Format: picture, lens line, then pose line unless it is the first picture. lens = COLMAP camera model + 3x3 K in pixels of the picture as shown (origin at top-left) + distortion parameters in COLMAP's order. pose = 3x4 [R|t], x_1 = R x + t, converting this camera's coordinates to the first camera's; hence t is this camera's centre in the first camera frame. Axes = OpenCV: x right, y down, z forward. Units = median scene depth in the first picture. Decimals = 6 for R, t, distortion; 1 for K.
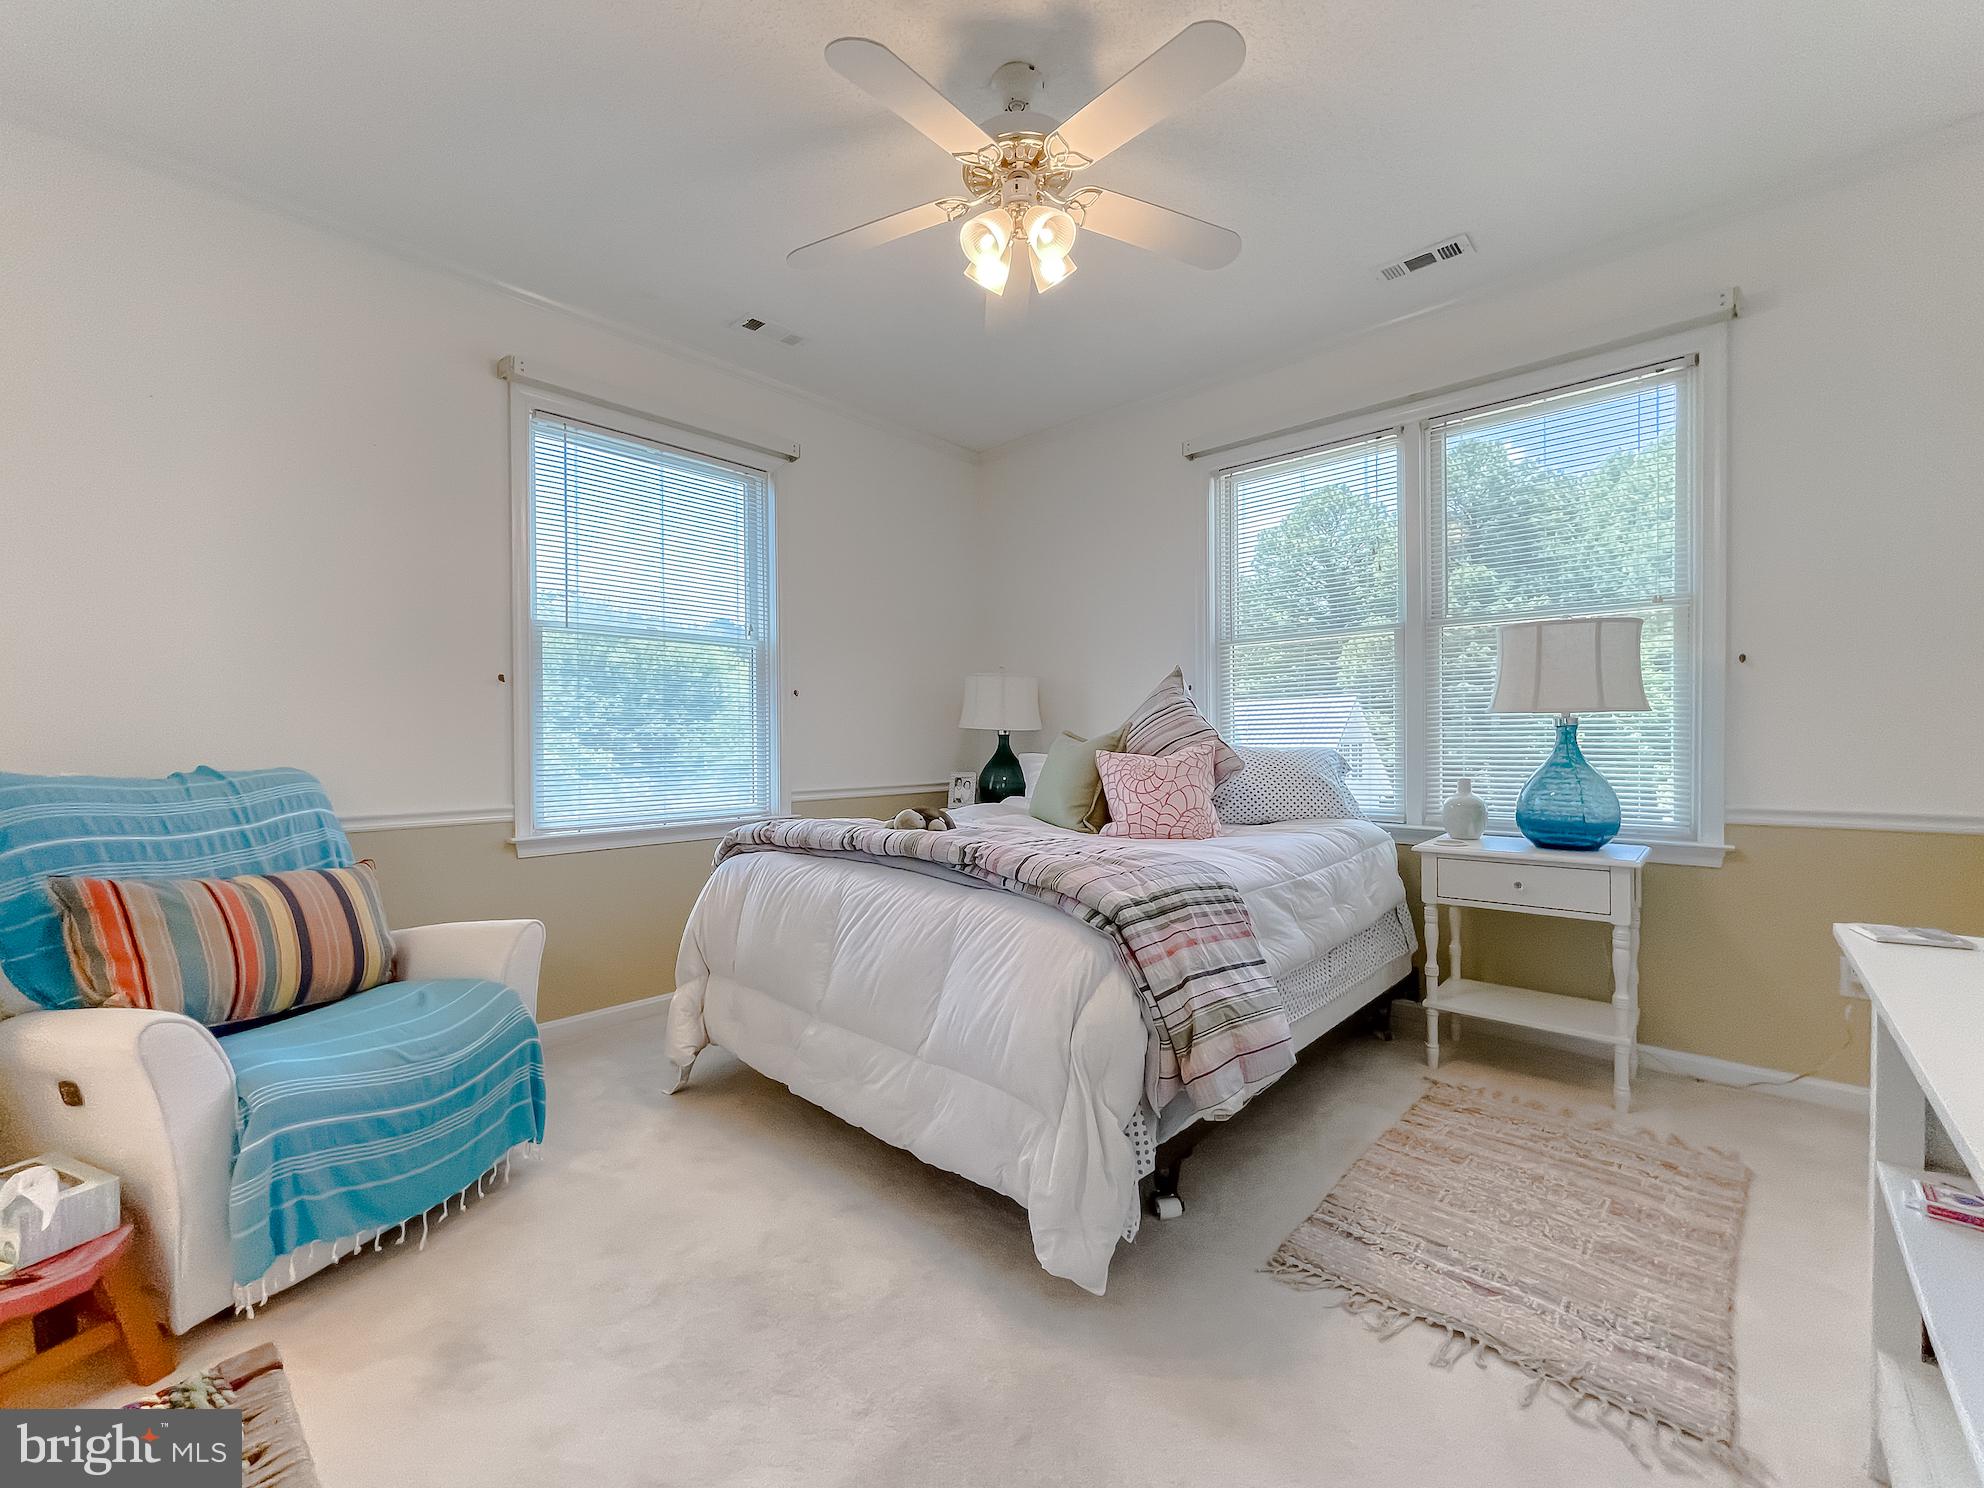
lens RADIAL K [[809.3, 0, 980.4], [0, 809.3, 747.6], [0, 0, 1]] dist [0.000756, 0.000281]
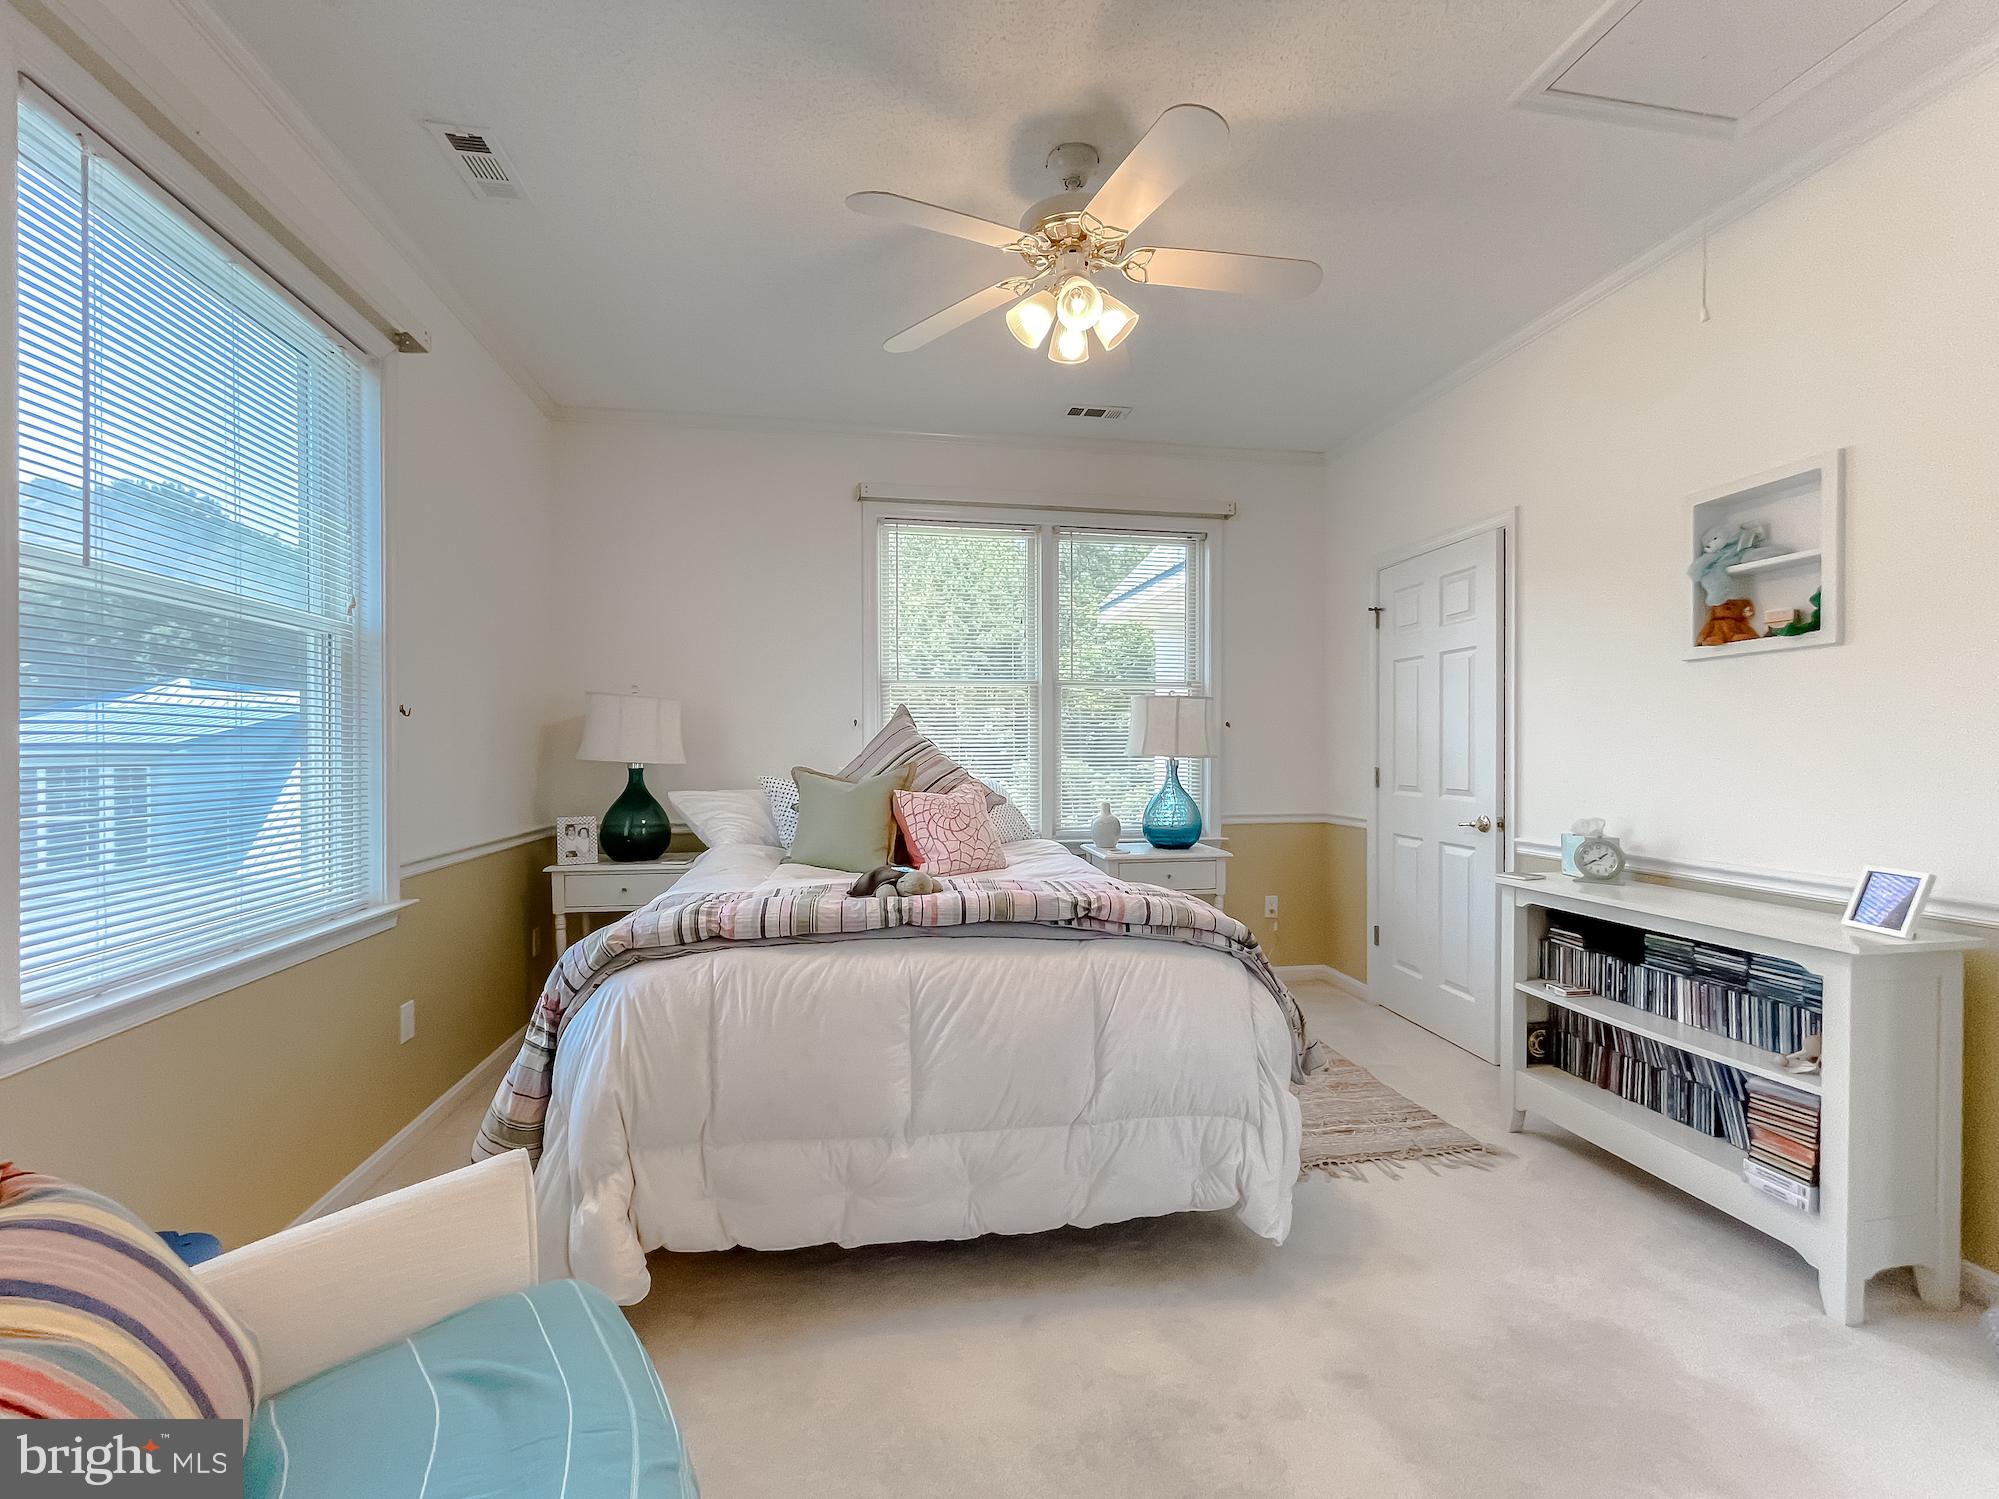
lens RADIAL K [[815.4, 0, 987.8], [0, 815.4, 753.1], [0, 0, 1]] dist [0.000756, 0.000281]
pose [[0.613752, 0.002372, 0.789495, -0.651342], [0.003395, 0.999978, -0.005643, -0.041236], [-0.789491, 0.006144, 0.613731, 0.340844]]
